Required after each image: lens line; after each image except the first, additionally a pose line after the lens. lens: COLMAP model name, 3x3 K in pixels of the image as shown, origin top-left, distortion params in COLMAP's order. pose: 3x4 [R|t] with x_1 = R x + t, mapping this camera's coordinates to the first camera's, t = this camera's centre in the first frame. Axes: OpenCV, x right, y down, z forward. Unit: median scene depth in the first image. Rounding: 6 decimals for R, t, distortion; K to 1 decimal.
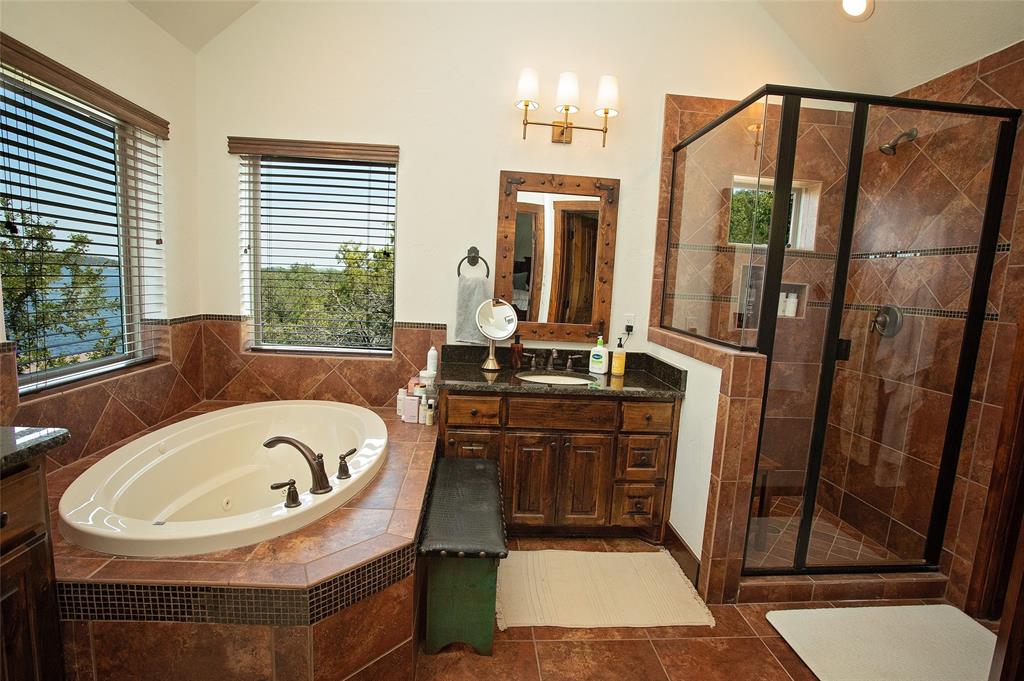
lens RADIAL K [[503.1, 0, 501.3], [0, 503.1, 344.8], [0, 0, 1]] dist [-0.066840, 0.025699]
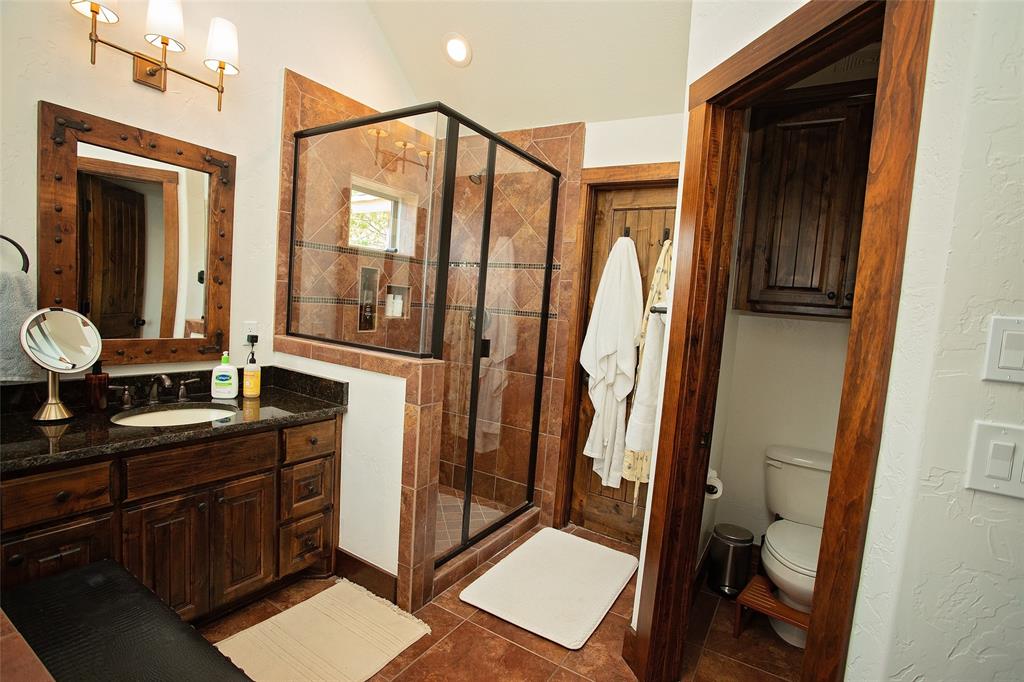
lens RADIAL K [[503.1, 0, 519.9], [0, 503.1, 343.8], [0, 0, 1]] dist [-0.066840, 0.025699]
pose [[0.575107, -0.074664, 0.814664, -0.190357], [0.059031, 0.997018, 0.049703, -0.045878], [-0.815946, 0.019506, 0.577799, 0.192632]]
